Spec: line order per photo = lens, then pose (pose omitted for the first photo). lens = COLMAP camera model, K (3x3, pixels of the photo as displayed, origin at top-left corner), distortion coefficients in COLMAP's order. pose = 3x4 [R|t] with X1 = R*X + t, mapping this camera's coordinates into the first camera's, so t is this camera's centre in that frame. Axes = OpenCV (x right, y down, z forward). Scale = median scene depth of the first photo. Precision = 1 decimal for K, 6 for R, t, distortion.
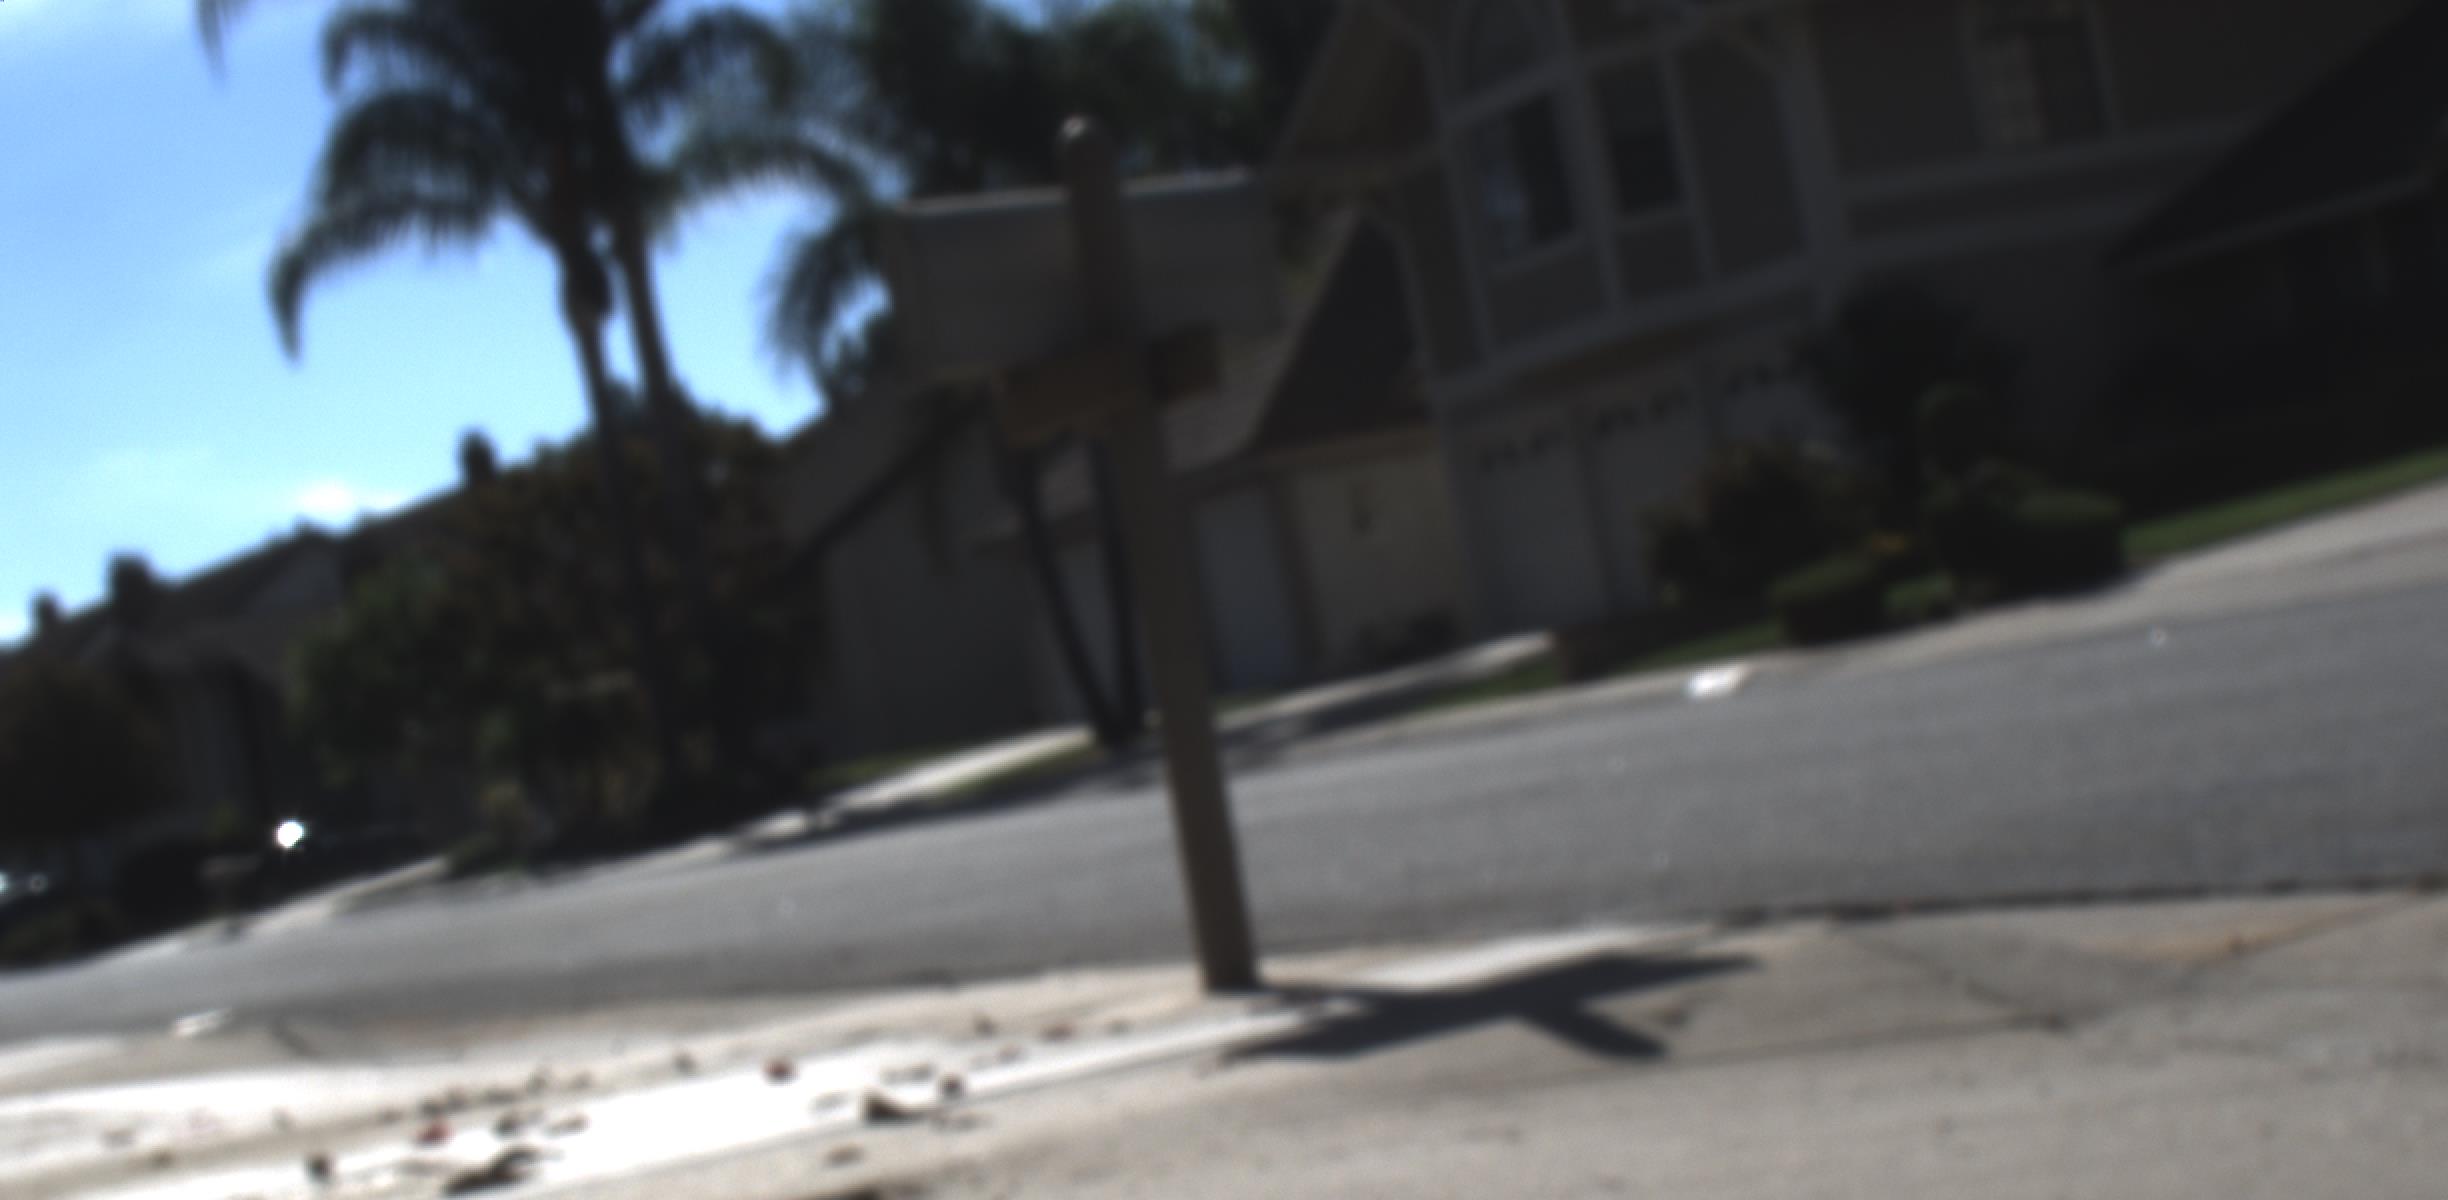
lens RADIAL K [[5964.3, 0, 1218.0], [0, 5964.3, 605.0], [0, 0, 1]] dist [0.058428, 0.000000]
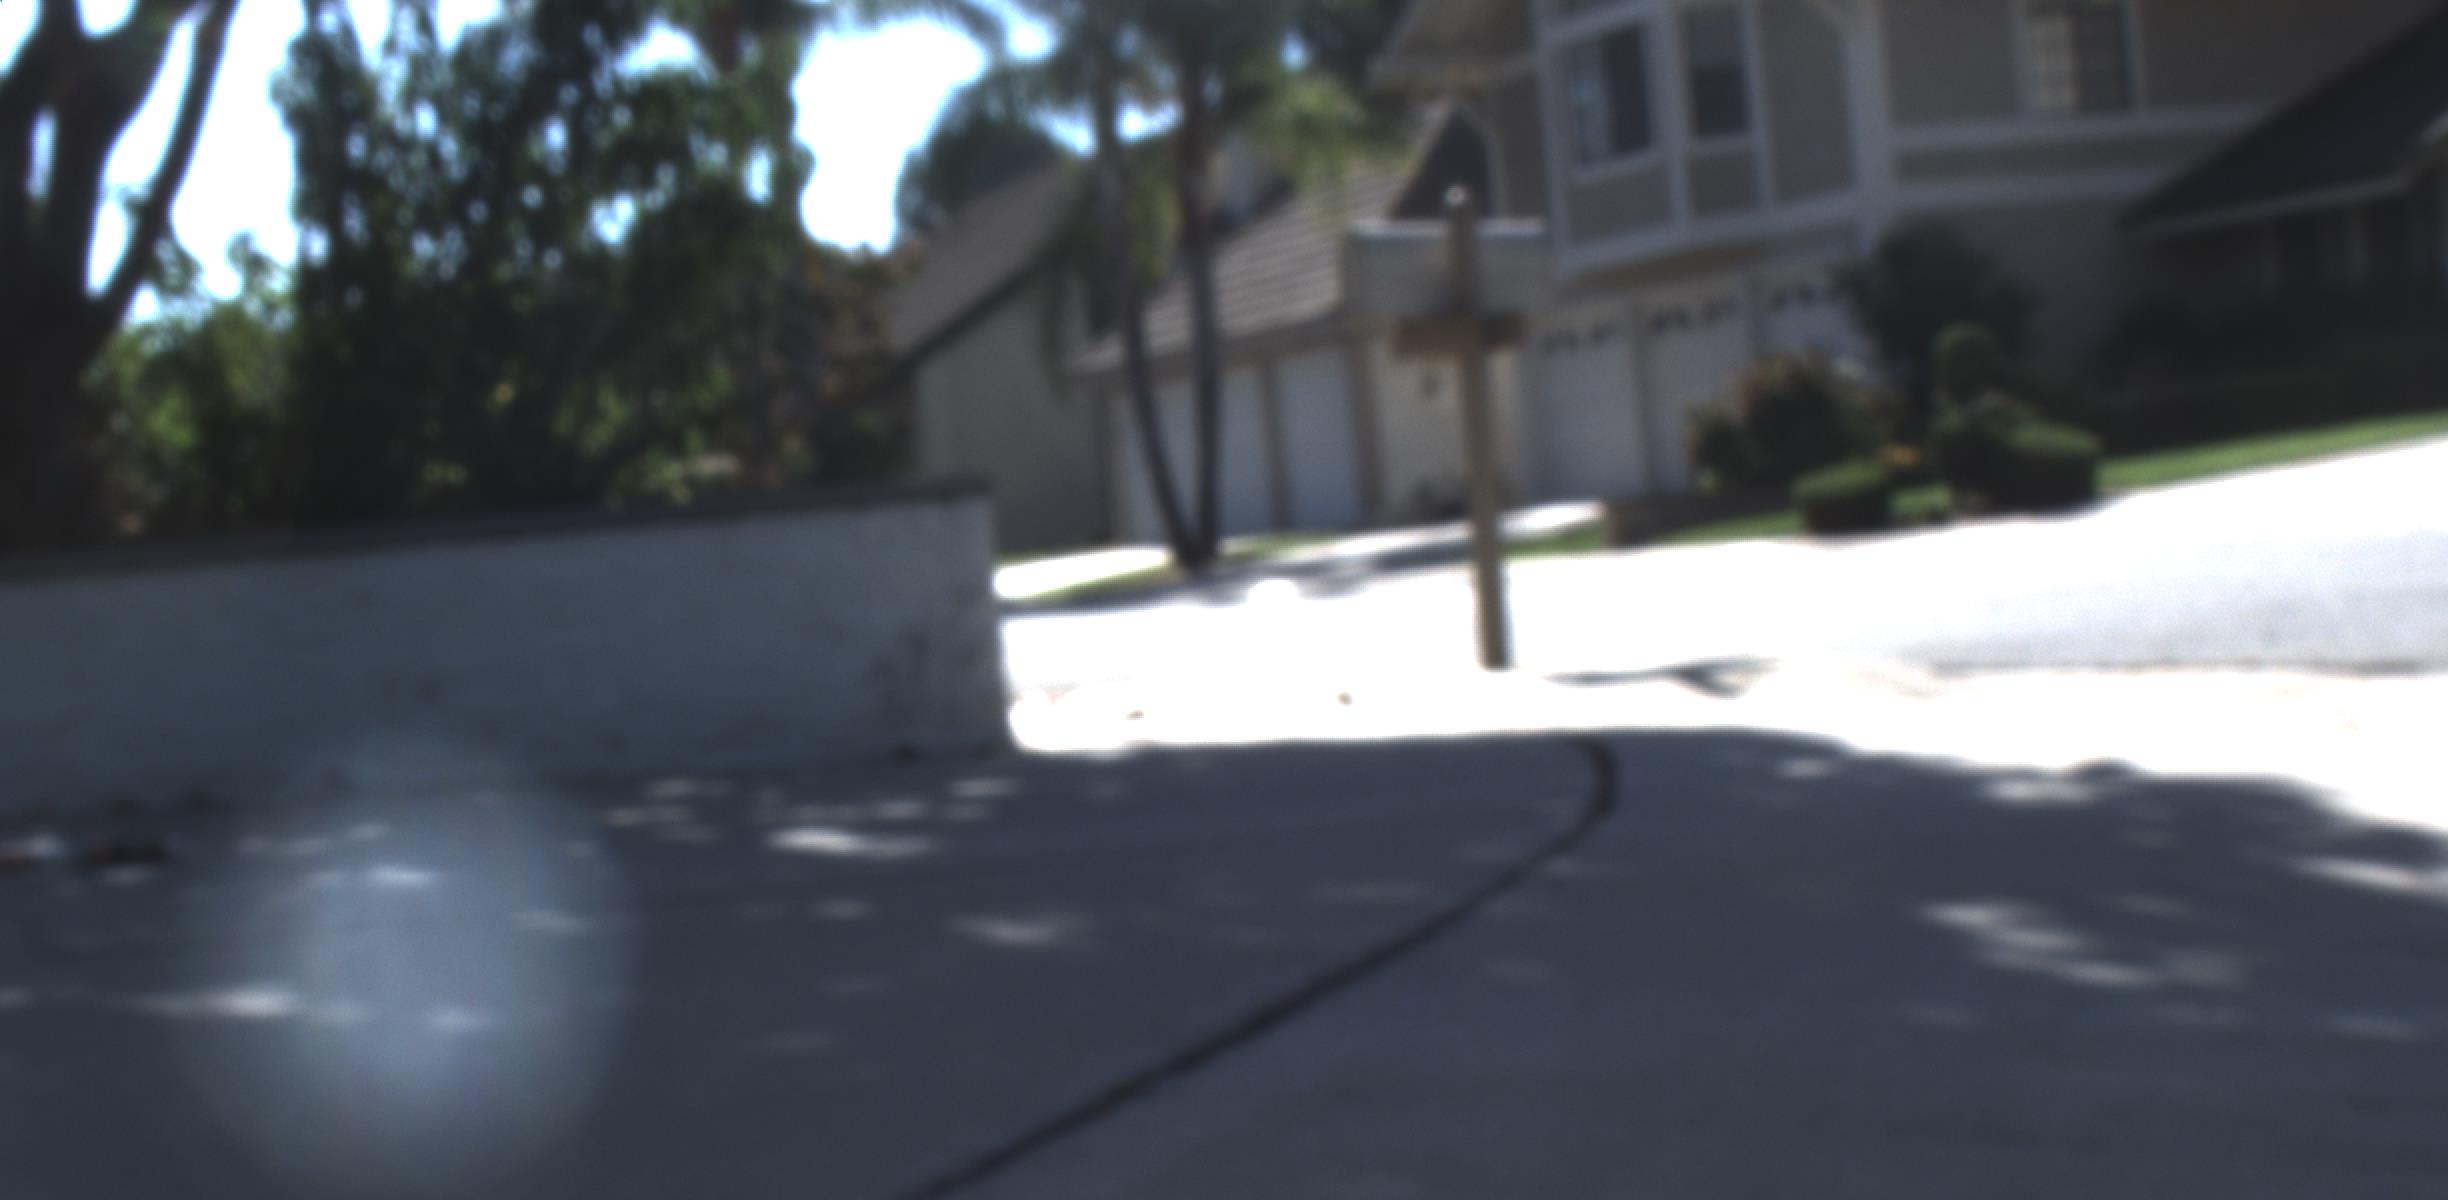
lens RADIAL K [[5964.3, 0, 1234.1], [0, 5964.3, 591.8], [0, 0, 1]] dist [0.058428, 0.000000]
pose [[0.995113, 0.098721, 0.002271, -0.012725], [-0.098747, 0.994814, 0.024363, 0.000419], [0.000146, -0.024469, 0.999701, -0.123927]]
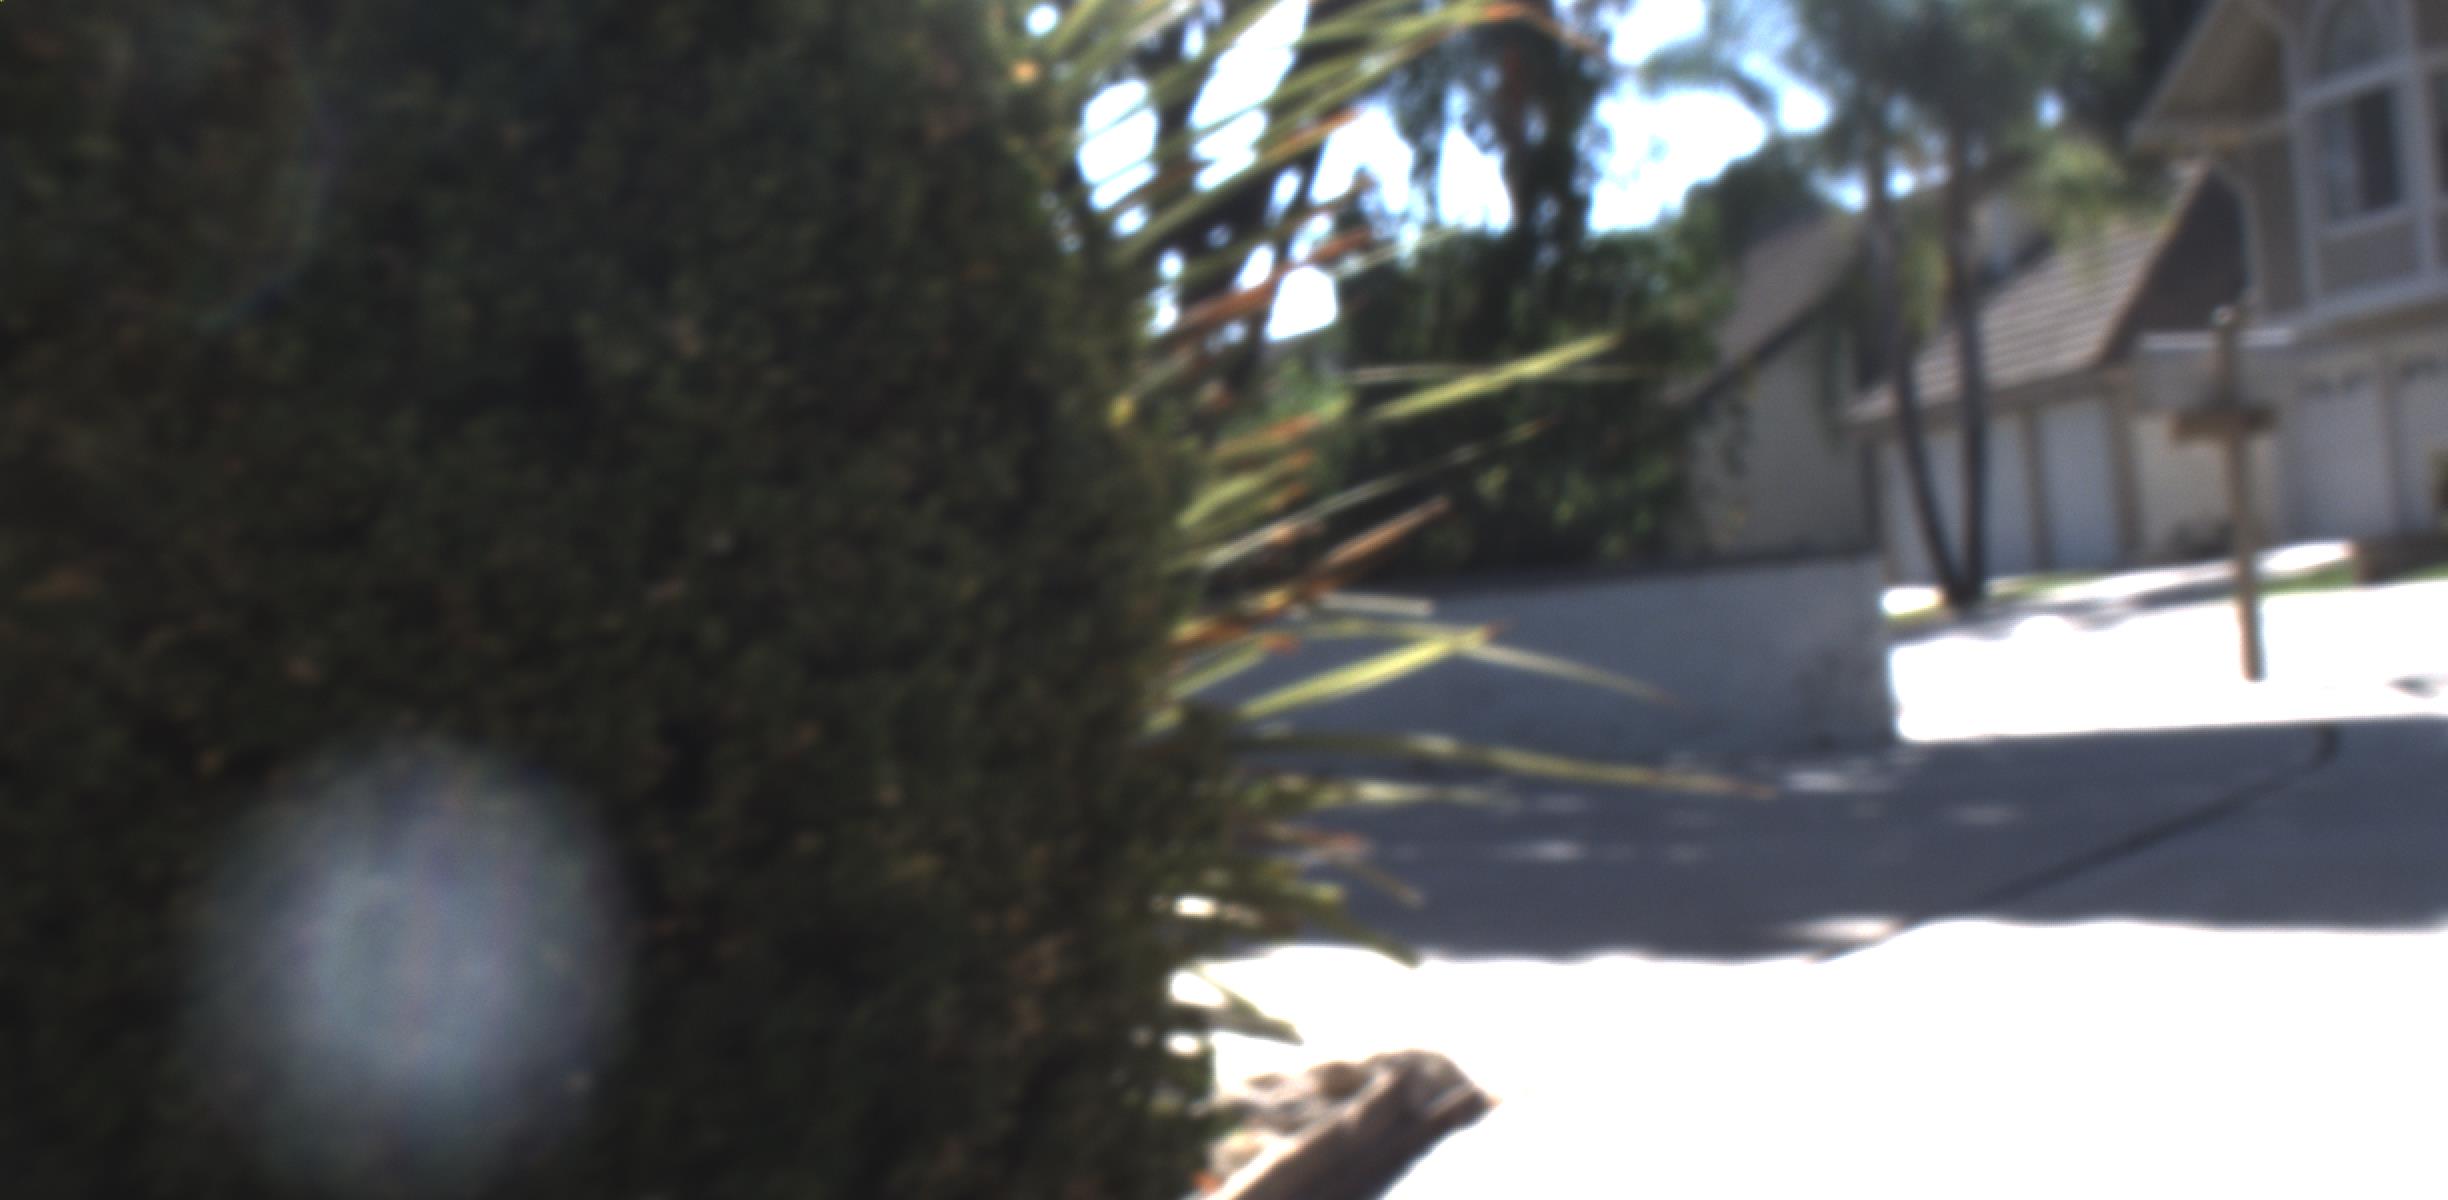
lens RADIAL K [[5964.3, 0, 1231.2], [0, 5964.3, 626.4], [0, 0, 1]] dist [0.058428, 0.000000]
pose [[0.987980, 0.094863, -0.122050, -0.016690], [-0.091176, 0.995203, 0.035463, -0.000929], [0.124829, -0.023909, 0.991890, -0.206049]]
